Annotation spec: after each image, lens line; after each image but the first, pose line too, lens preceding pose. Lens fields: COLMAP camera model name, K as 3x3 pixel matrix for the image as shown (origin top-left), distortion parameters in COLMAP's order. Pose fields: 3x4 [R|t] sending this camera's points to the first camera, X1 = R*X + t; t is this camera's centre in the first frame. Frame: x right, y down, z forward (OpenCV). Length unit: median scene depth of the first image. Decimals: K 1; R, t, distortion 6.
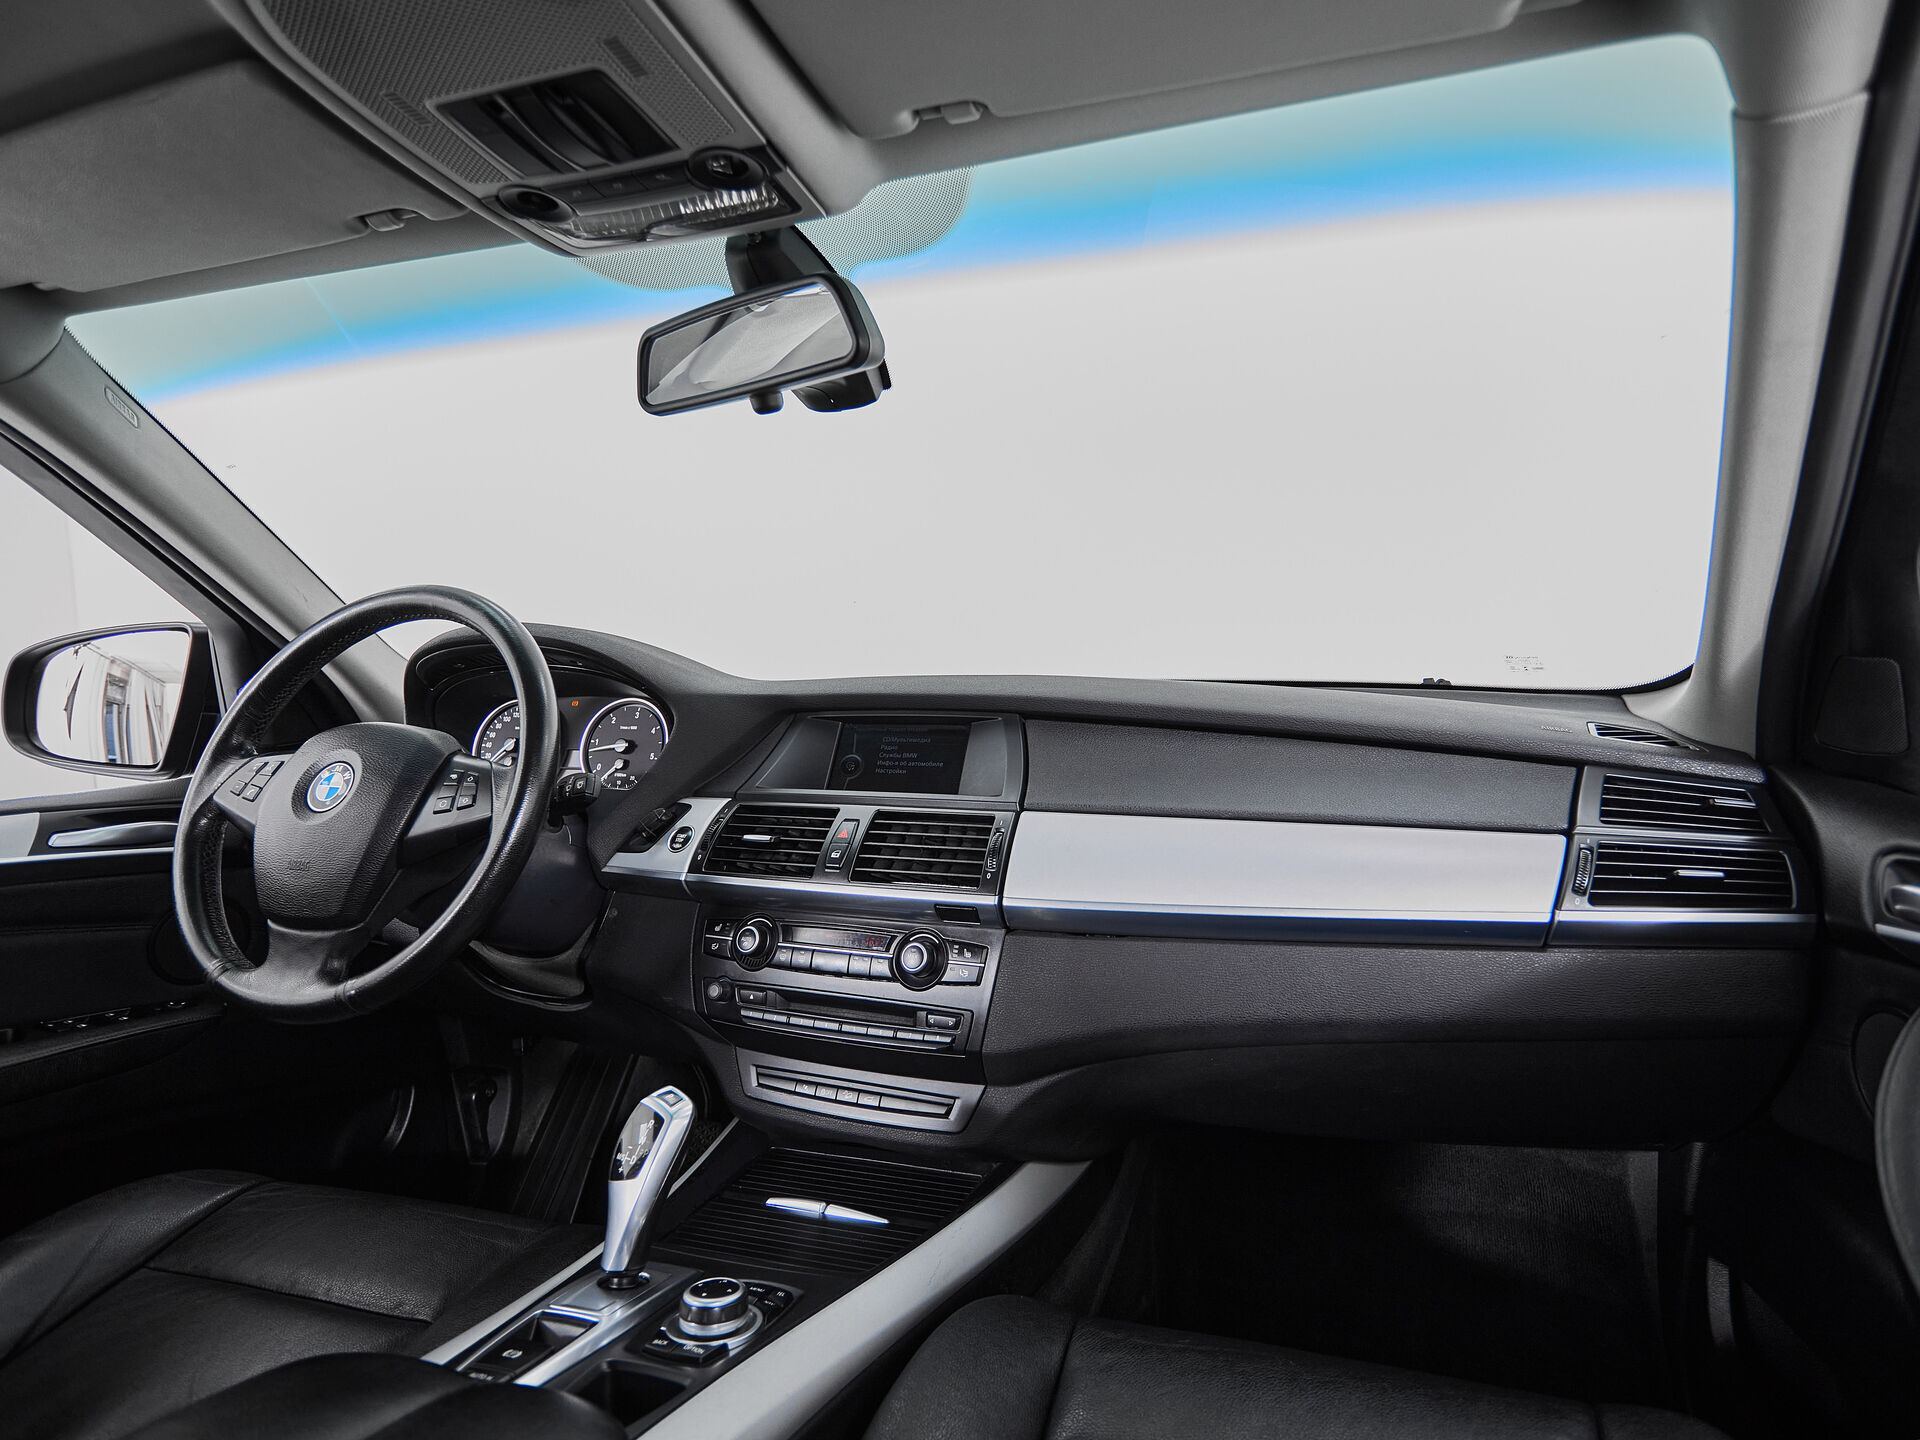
lens RADIAL K [[1069.4, 0, 1000.2], [0, 1069.4, 706.2], [0, 0, 1]] dist [-0.004882, -0.000038]
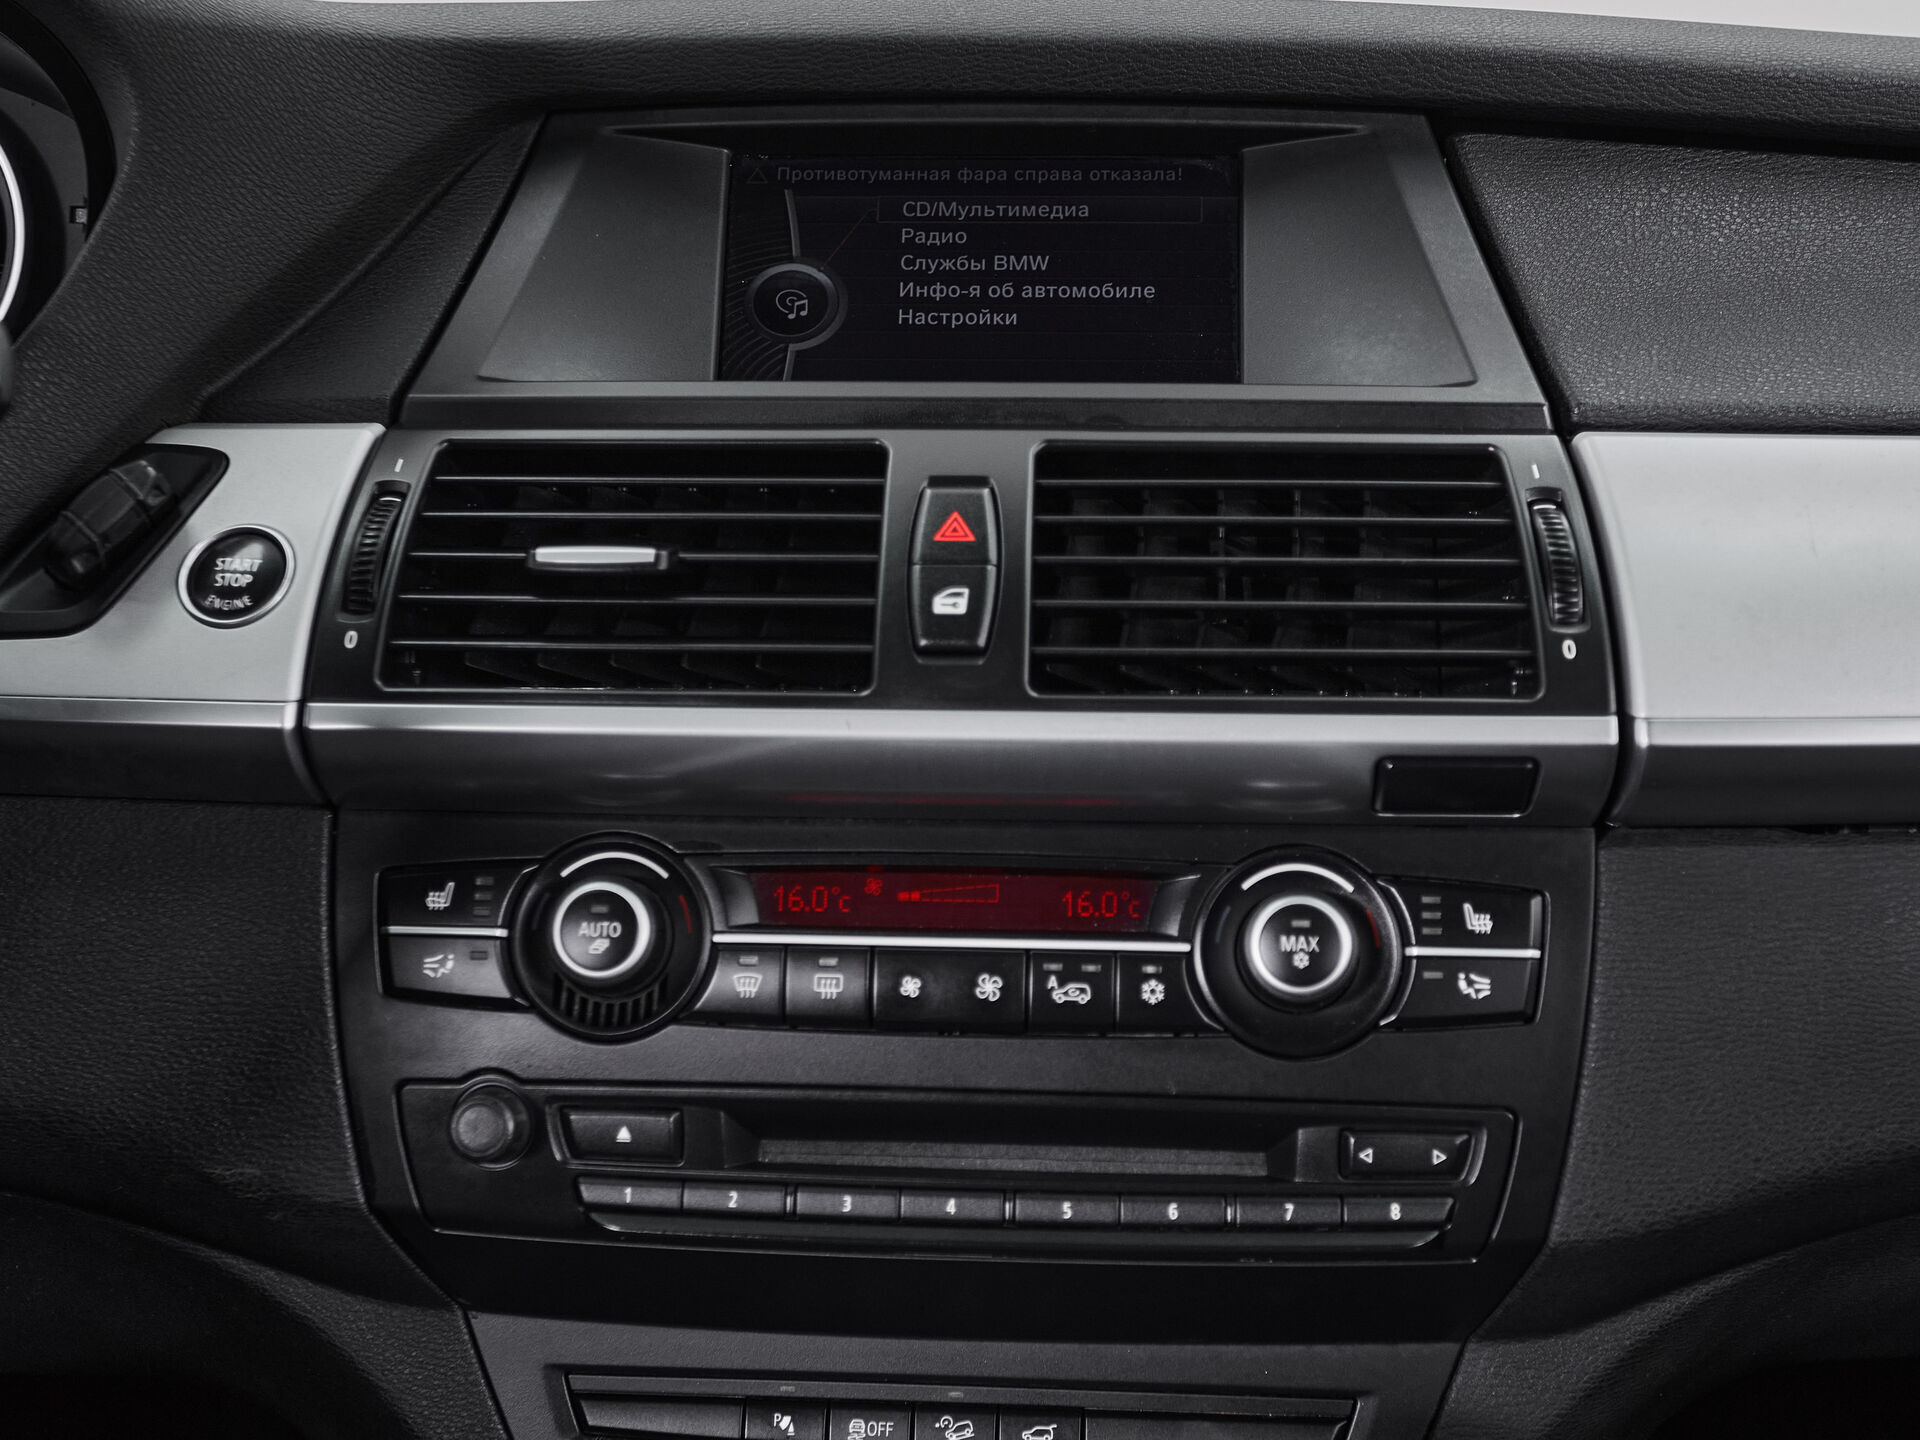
lens RADIAL K [[2616.3, 0, 952.0], [0, 2616.3, 679.8], [0, 0, 1]] dist [0.017732, 0.000000]
pose [[0.948336, -0.043536, 0.314267, -0.355462], [-0.001082, 0.990091, 0.140425, 0.062683], [-0.317266, -0.133510, 0.938892, 0.359264]]
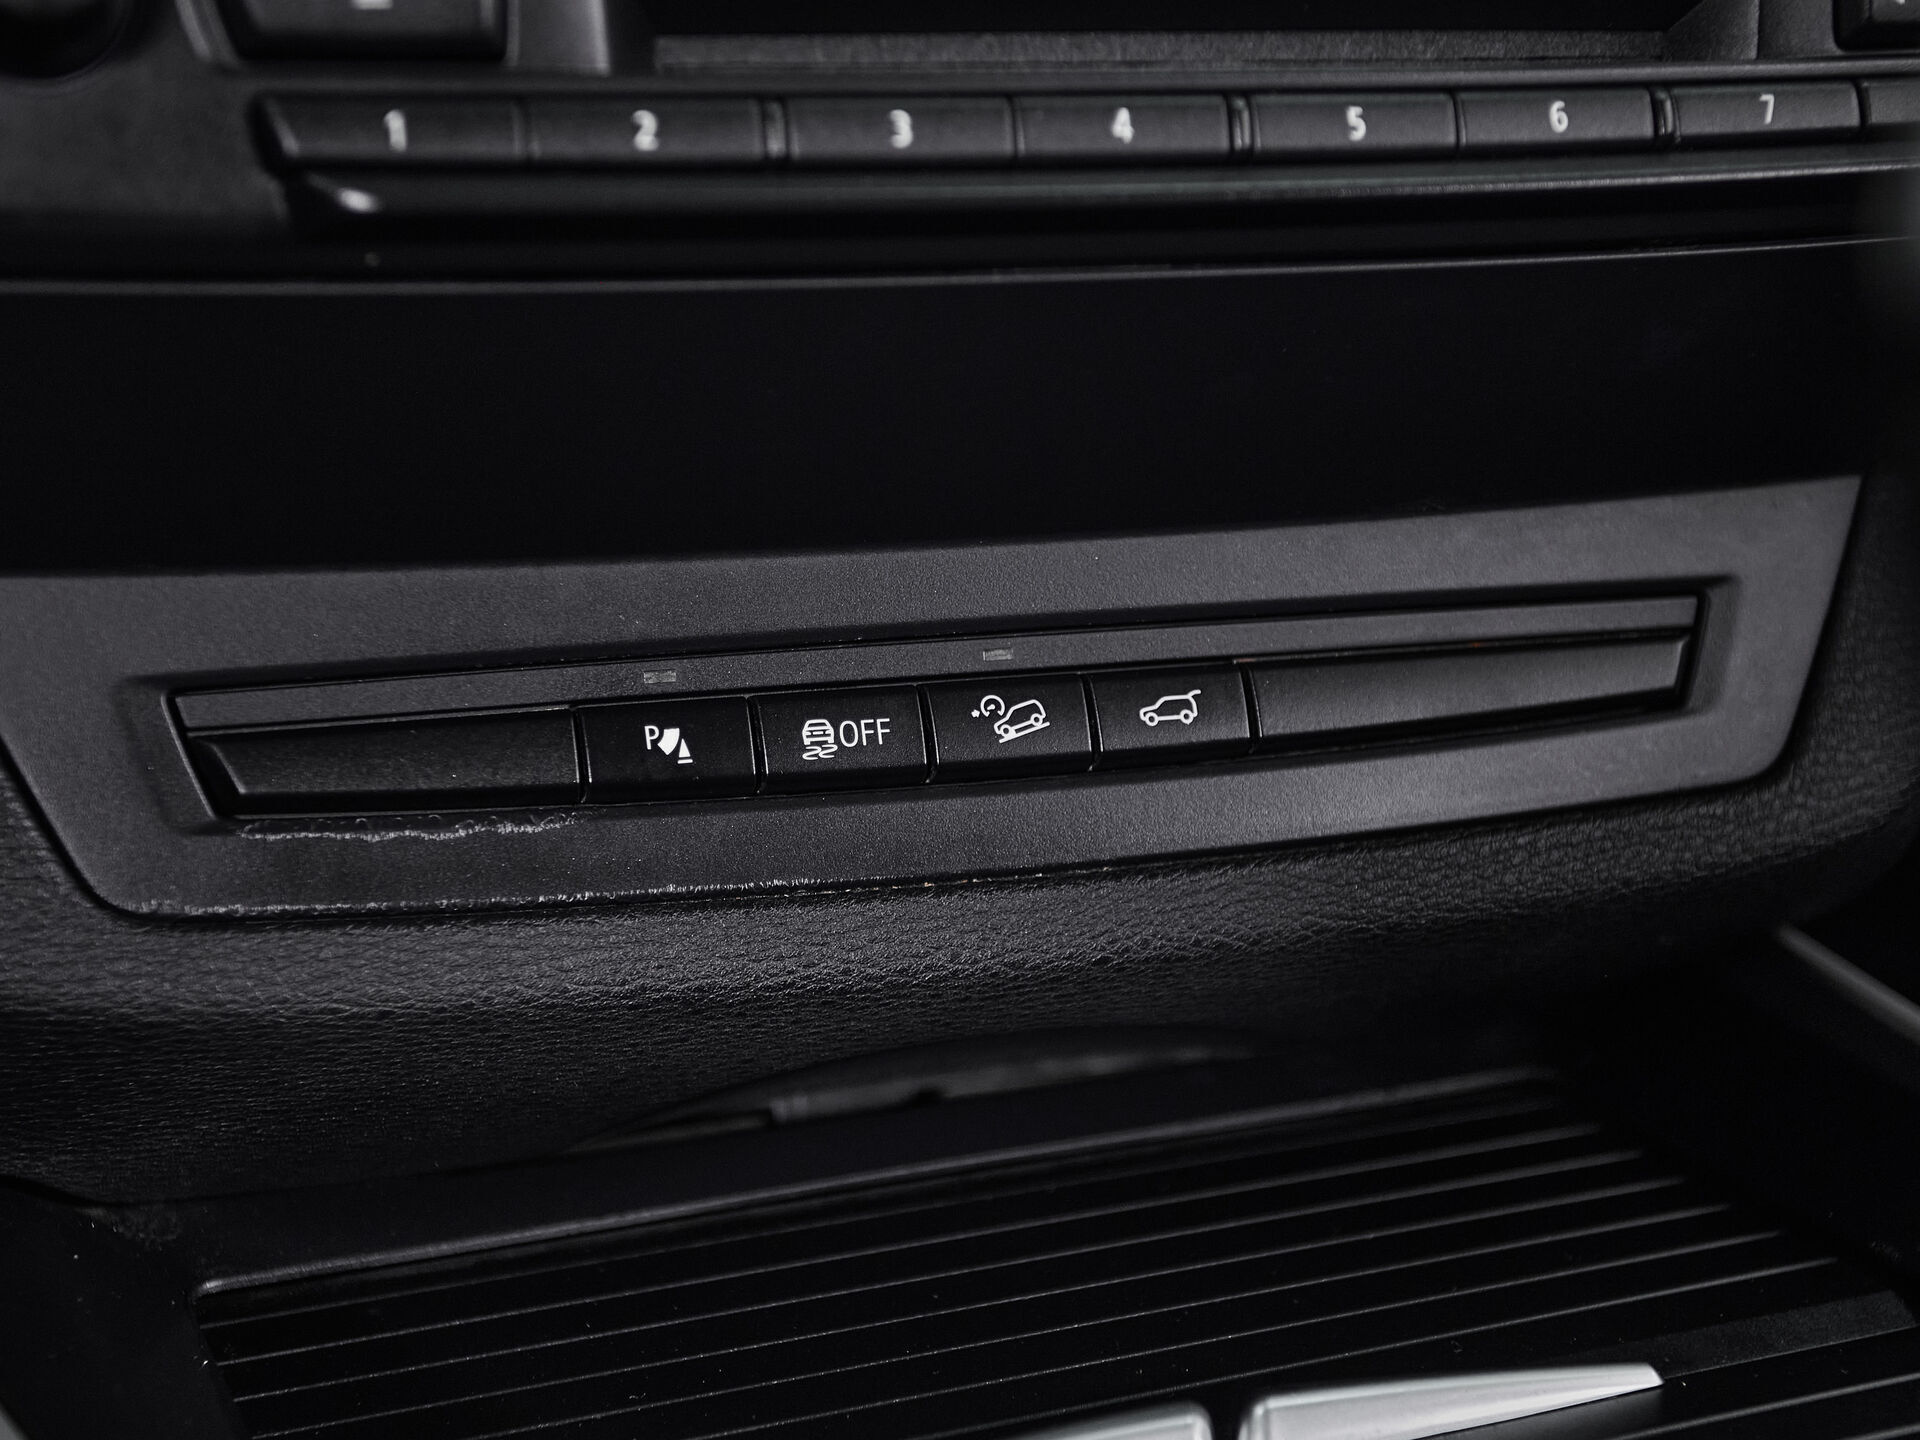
lens RADIAL K [[2817.8, 0, 961.7], [0, 2817.8, 729.8], [0, 0, 1]] dist [0.023518, 0.000000]
pose [[0.781748, -0.145558, 0.606369, -0.375023], [0.019132, 0.977517, 0.209986, 0.284677], [-0.623301, -0.152555, 0.766957, 0.710945]]
